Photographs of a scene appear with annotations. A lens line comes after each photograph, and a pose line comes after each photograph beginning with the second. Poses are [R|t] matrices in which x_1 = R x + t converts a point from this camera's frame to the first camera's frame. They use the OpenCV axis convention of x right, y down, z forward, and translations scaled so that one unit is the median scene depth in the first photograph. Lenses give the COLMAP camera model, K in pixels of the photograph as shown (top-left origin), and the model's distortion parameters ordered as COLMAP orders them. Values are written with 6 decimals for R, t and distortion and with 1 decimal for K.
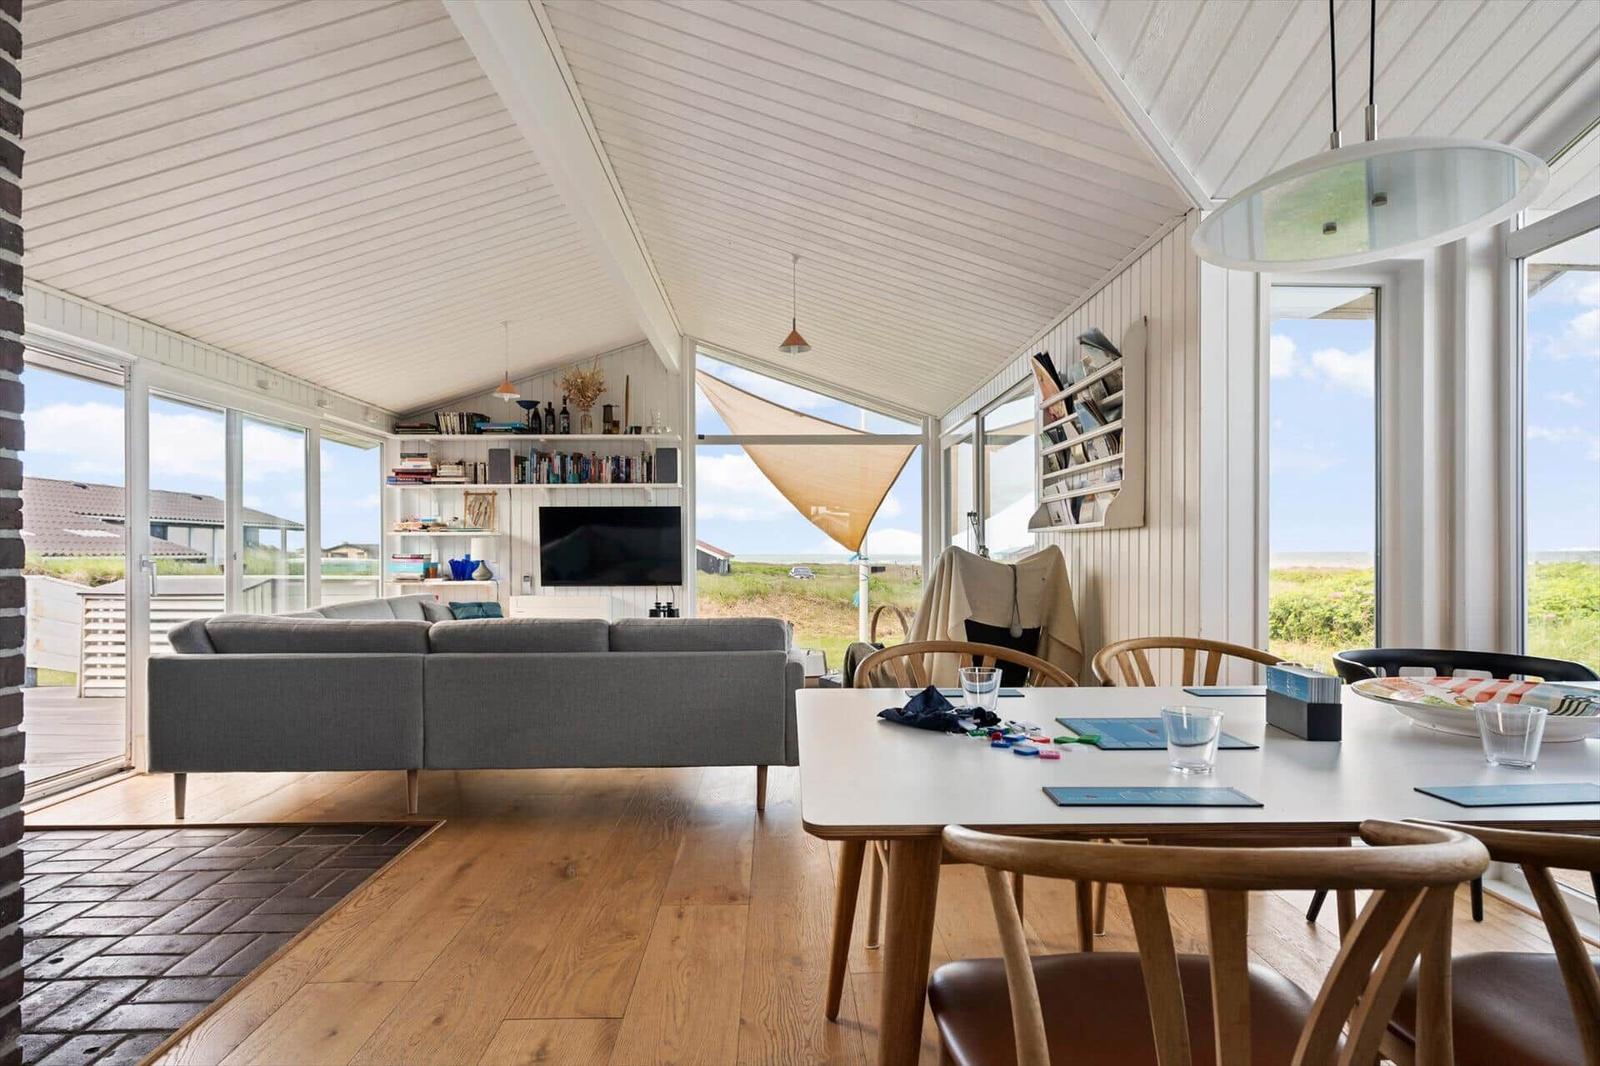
lens RADIAL K [[846.8, 0, 800.3], [0, 846.8, 562.5], [0, 0, 1]] dist [0.000757, 0.000007]
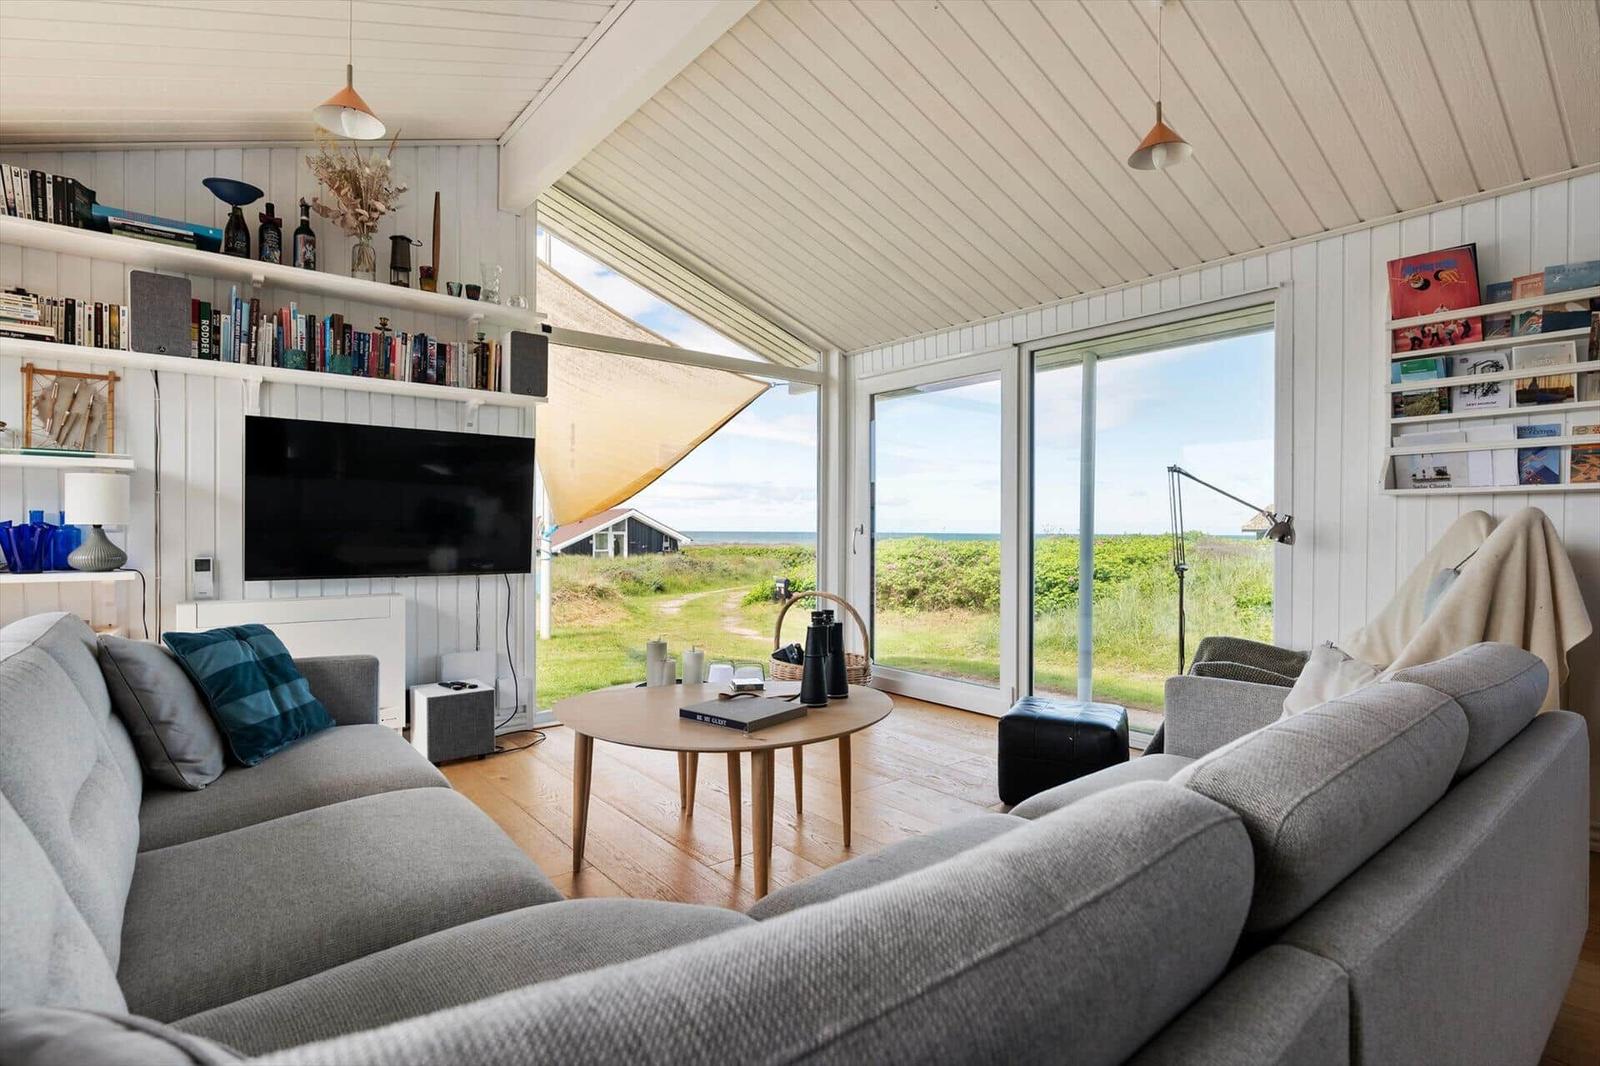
lens RADIAL K [[797.4, 0, 800.0], [0, 797.4, 533.0], [0, 0, 1]] dist [-0.003689, -0.001015]
pose [[0.800778, 0.008392, 0.598902, -0.327112], [-0.004937, 0.999960, -0.007410, 0.002751], [-0.598941, 0.002977, 0.800788, 0.454033]]
